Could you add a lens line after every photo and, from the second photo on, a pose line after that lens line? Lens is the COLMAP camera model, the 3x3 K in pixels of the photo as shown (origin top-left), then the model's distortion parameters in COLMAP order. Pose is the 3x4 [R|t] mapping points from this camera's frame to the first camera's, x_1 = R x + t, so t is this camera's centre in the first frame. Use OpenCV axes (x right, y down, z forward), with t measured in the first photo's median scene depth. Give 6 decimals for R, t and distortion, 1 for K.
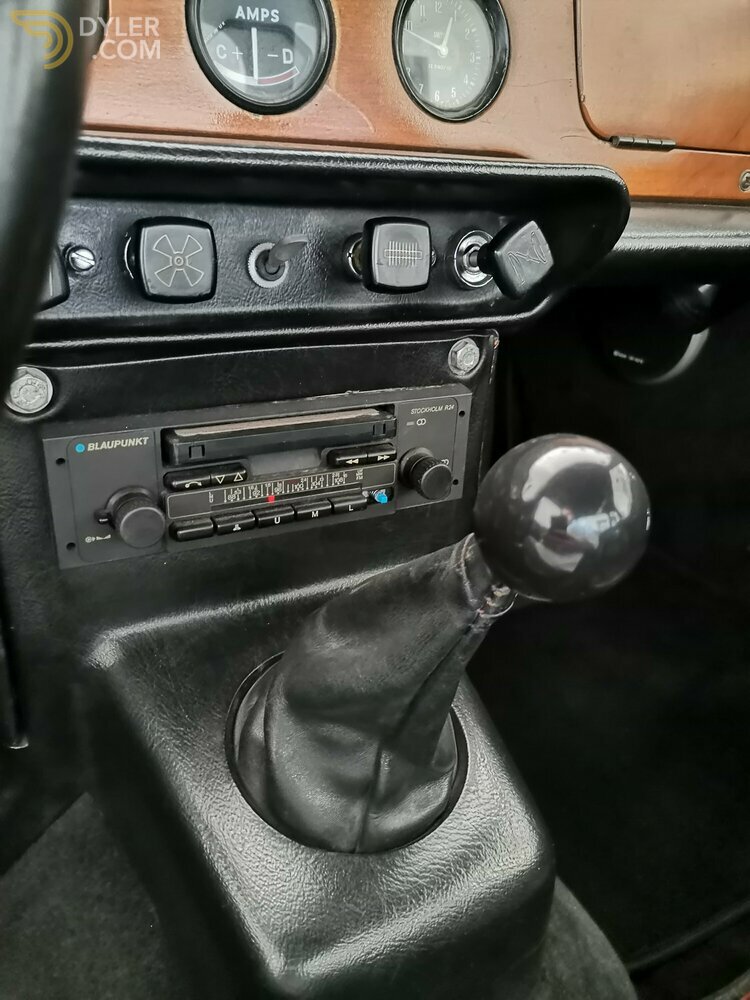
lens RADIAL K [[758.9, 0, 375.1], [0, 758.9, 498.1], [0, 0, 1]] dist [0.023326, -0.011348]
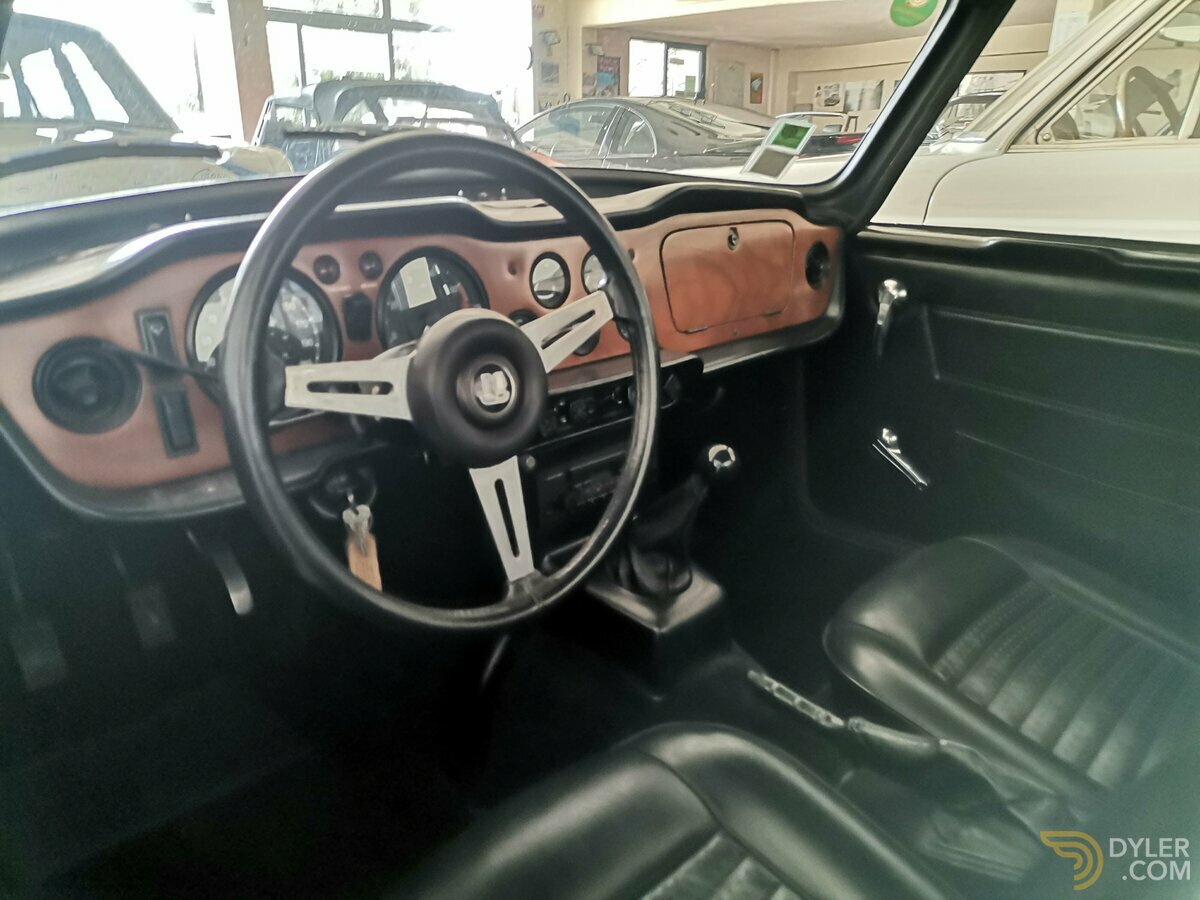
lens RADIAL K [[910.7, 0, 608.6], [0, 910.7, 453.9], [0, 0, 1]] dist [0.023326, -0.011348]
pose [[0.948900, -0.166086, 0.268337, -1.044353], [0.195673, 0.976769, -0.087377, 0.183306], [-0.247592, 0.135418, 0.959354, -2.283909]]
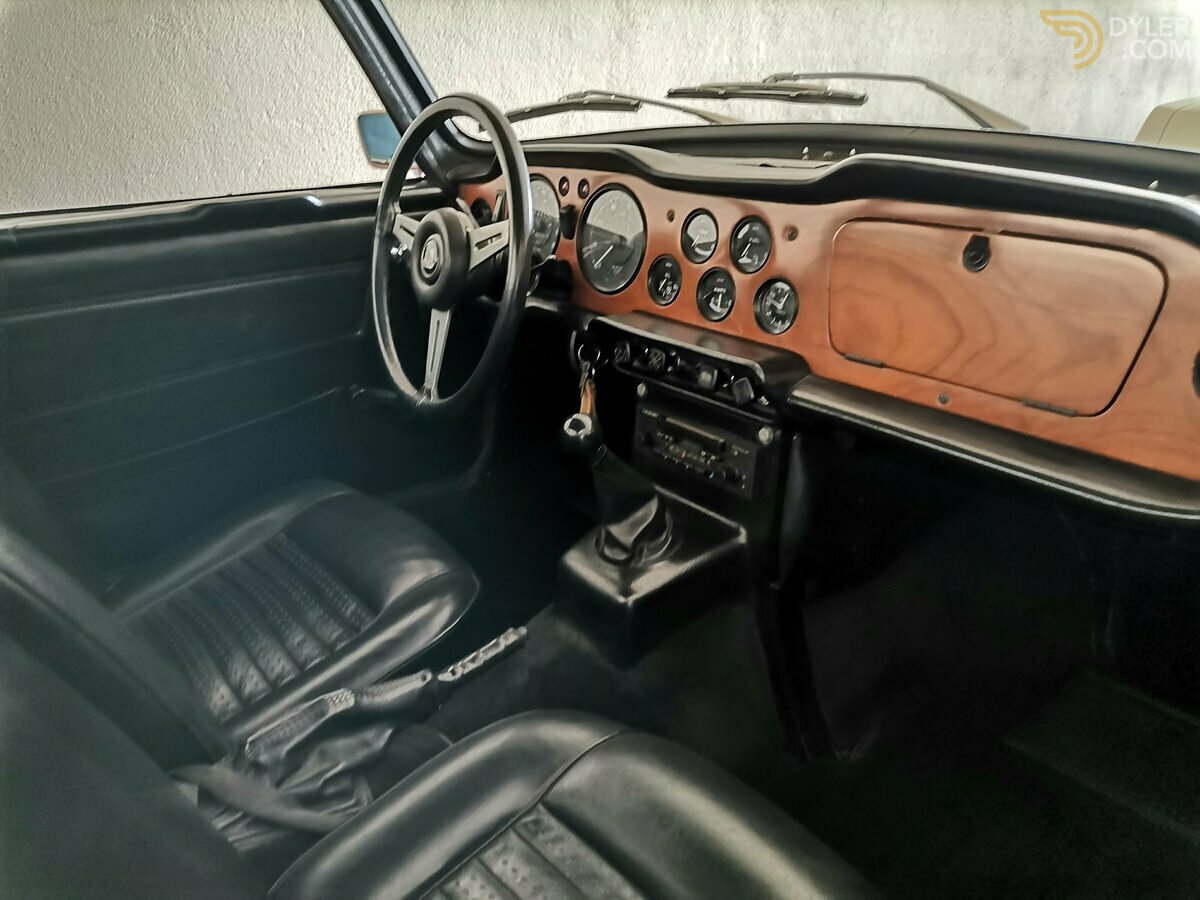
lens RADIAL K [[910.7, 0, 601.2], [0, 910.7, 456.9], [0, 0, 1]] dist [0.023326, -0.011348]
pose [[0.165188, 0.289076, -0.942946, 3.084612], [-0.425917, 0.883242, 0.196159, -0.544425], [0.889555, 0.369214, 0.269023, -0.082506]]
